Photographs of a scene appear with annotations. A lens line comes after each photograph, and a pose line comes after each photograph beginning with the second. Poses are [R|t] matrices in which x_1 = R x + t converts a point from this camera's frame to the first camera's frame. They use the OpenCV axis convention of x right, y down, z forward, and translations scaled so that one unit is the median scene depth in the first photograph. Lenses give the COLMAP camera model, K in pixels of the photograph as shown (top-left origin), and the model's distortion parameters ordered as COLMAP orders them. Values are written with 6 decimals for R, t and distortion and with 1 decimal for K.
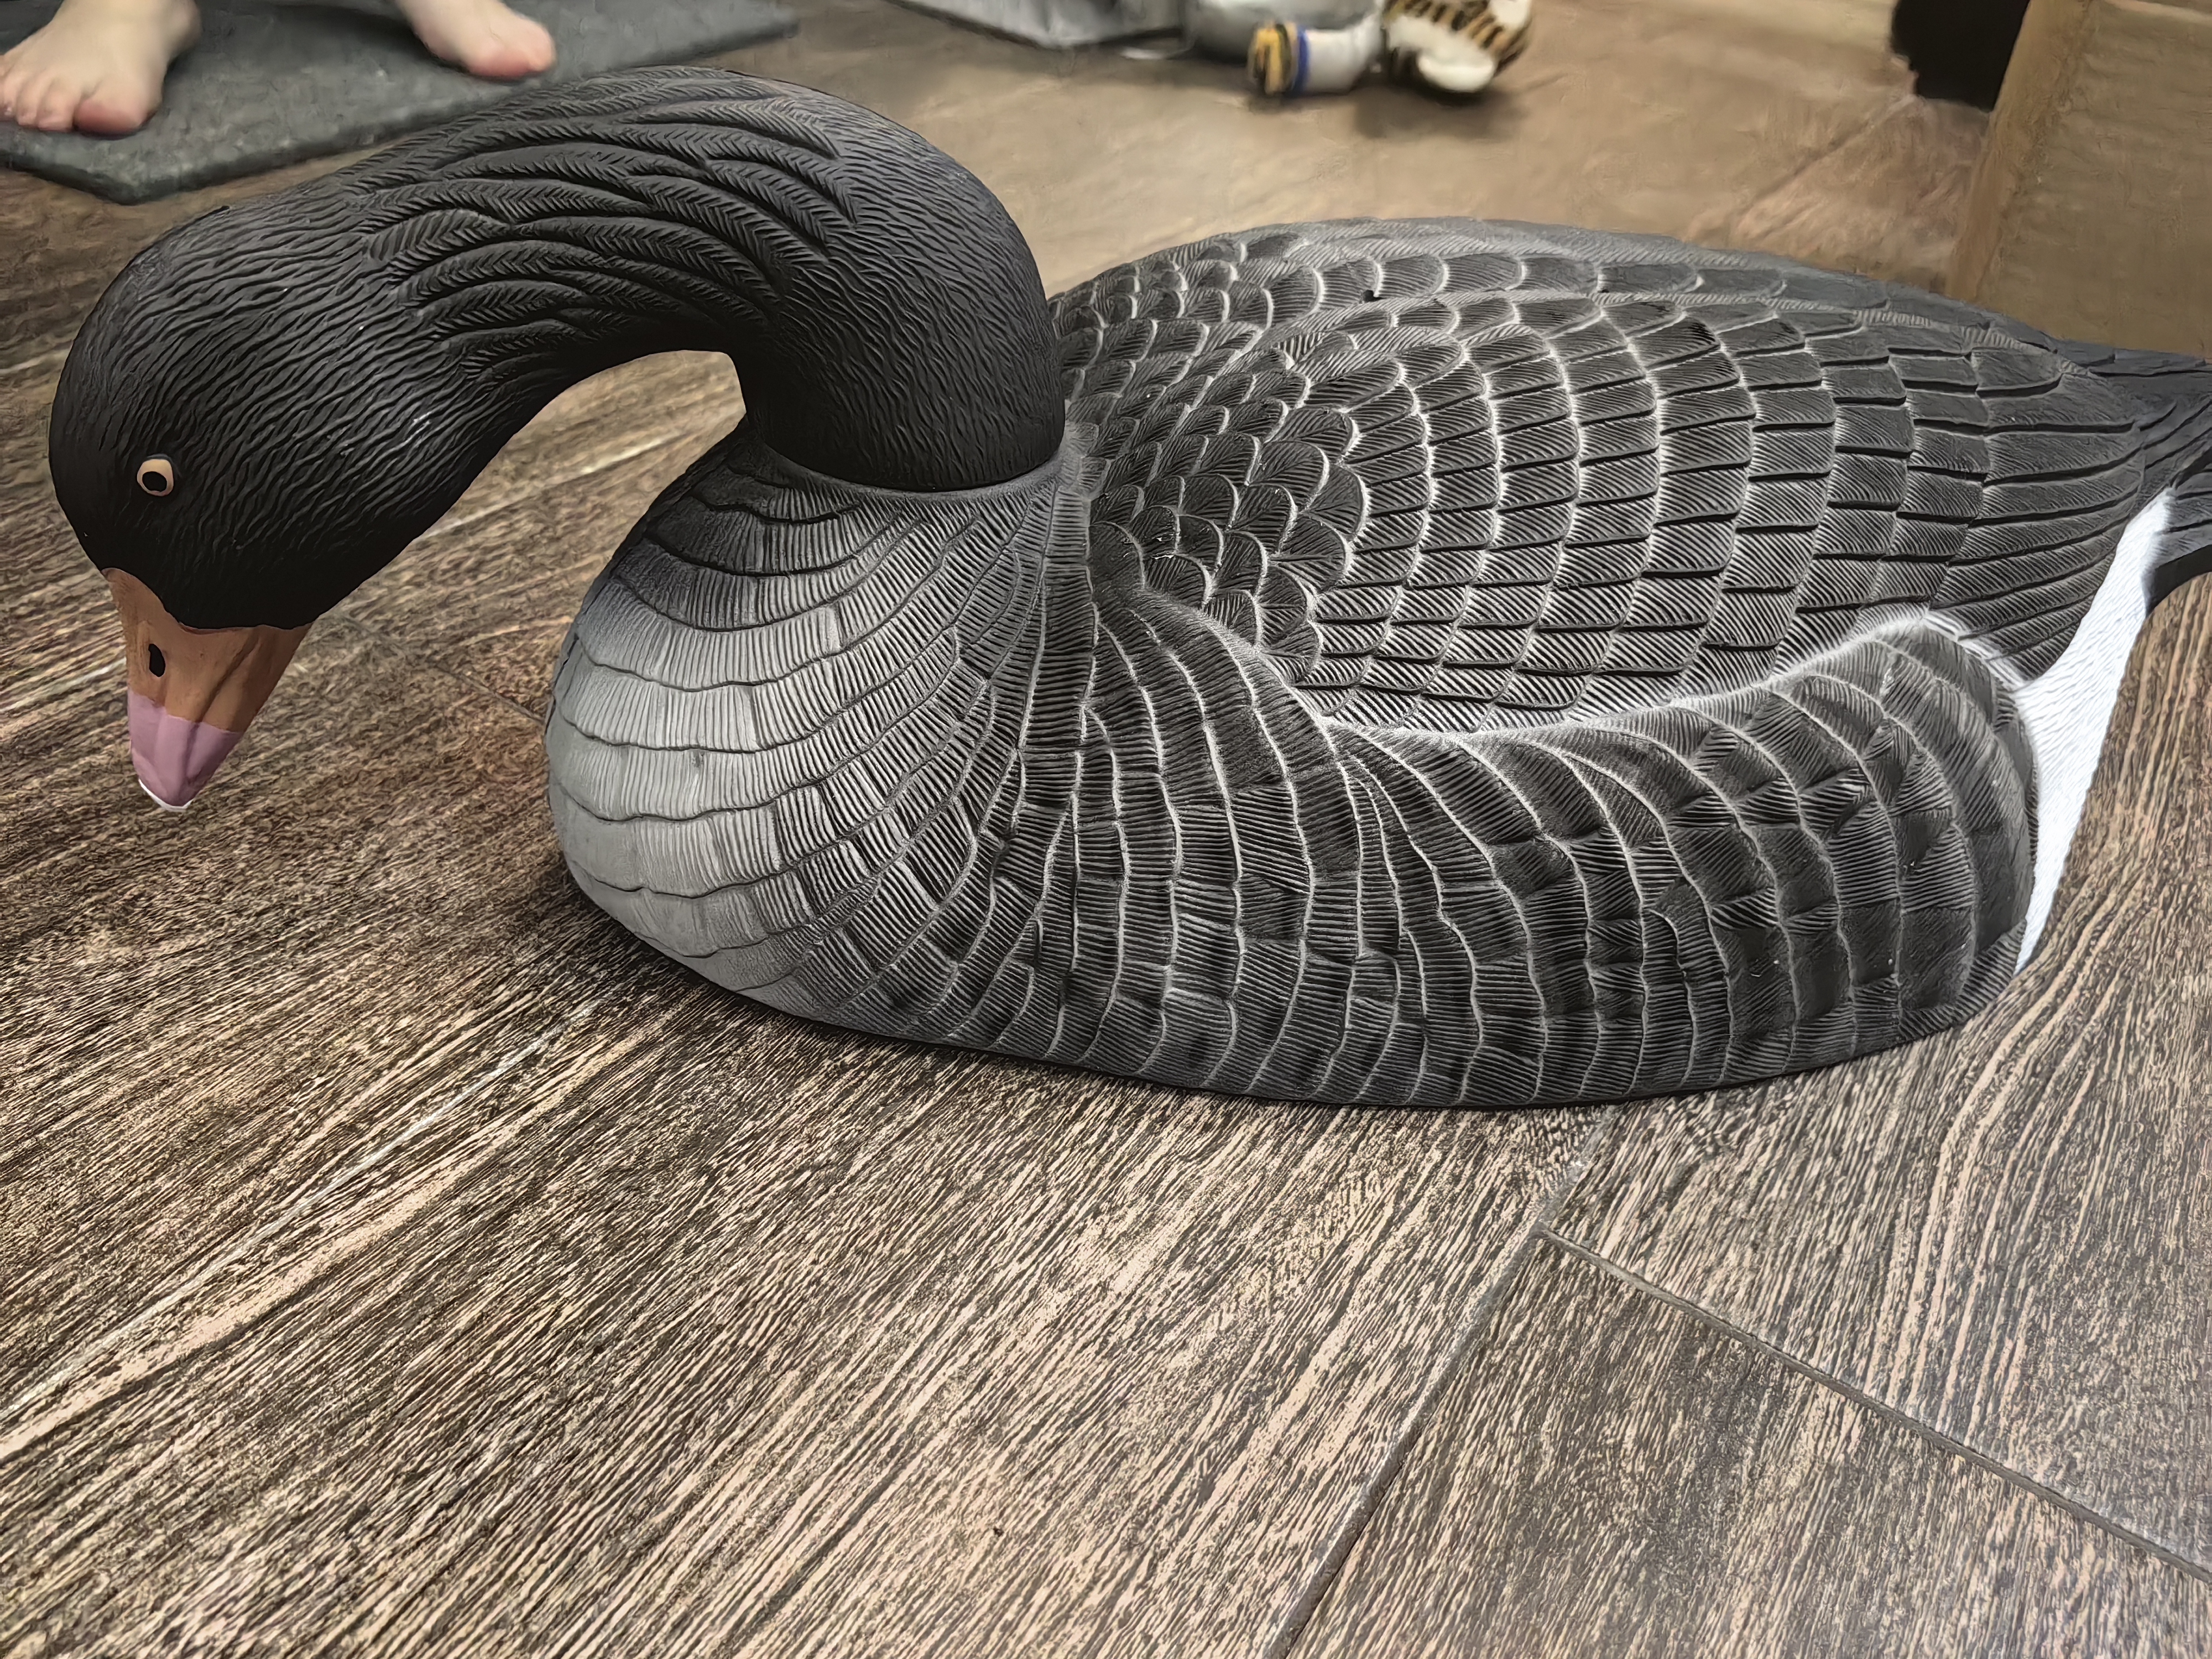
lens RADIAL K [[1800.2, 0, 1093.7], [0, 1800.2, 829.0], [0, 0, 1]] dist [-0.003148, -0.038584]
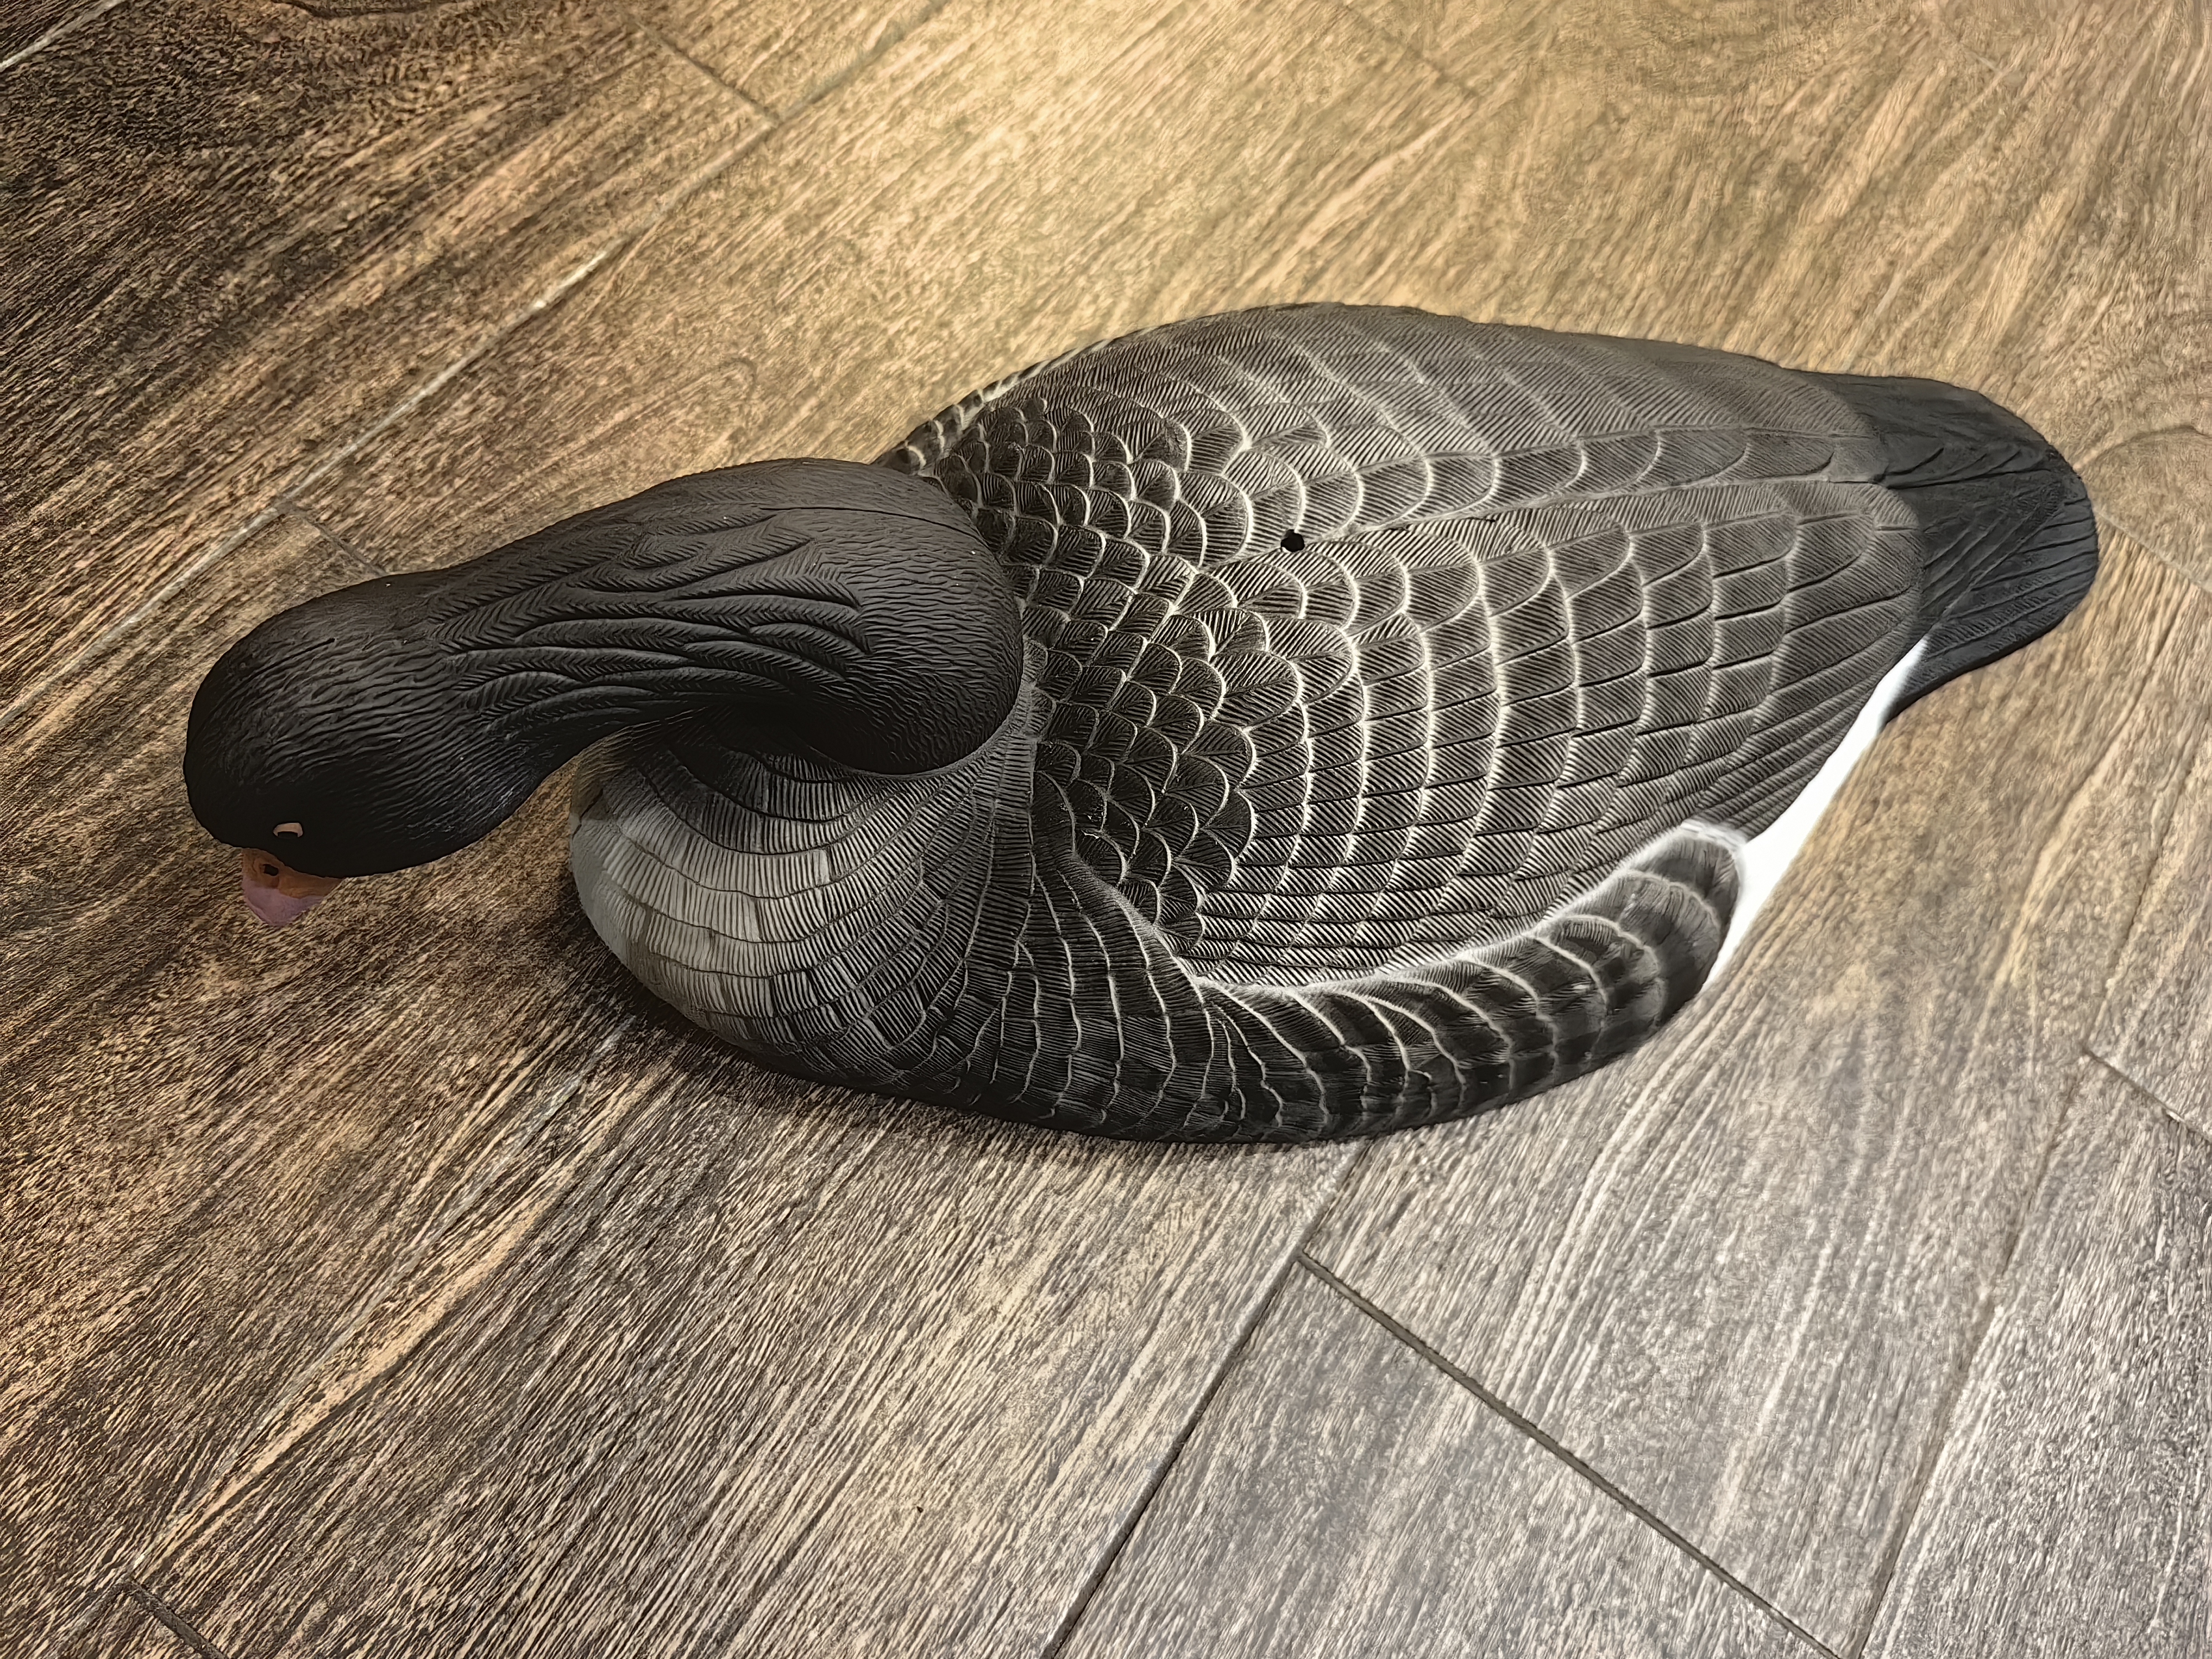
lens RADIAL K [[1800.2, 0, 1098.7], [0, 1800.2, 823.0], [0, 0, 1]] dist [-0.003148, -0.038584]
pose [[0.991139, 0.070672, 0.112468, -0.099536], [-0.113446, 0.890805, 0.439996, -0.724517], [-0.069092, -0.448856, 0.890929, -0.124060]]
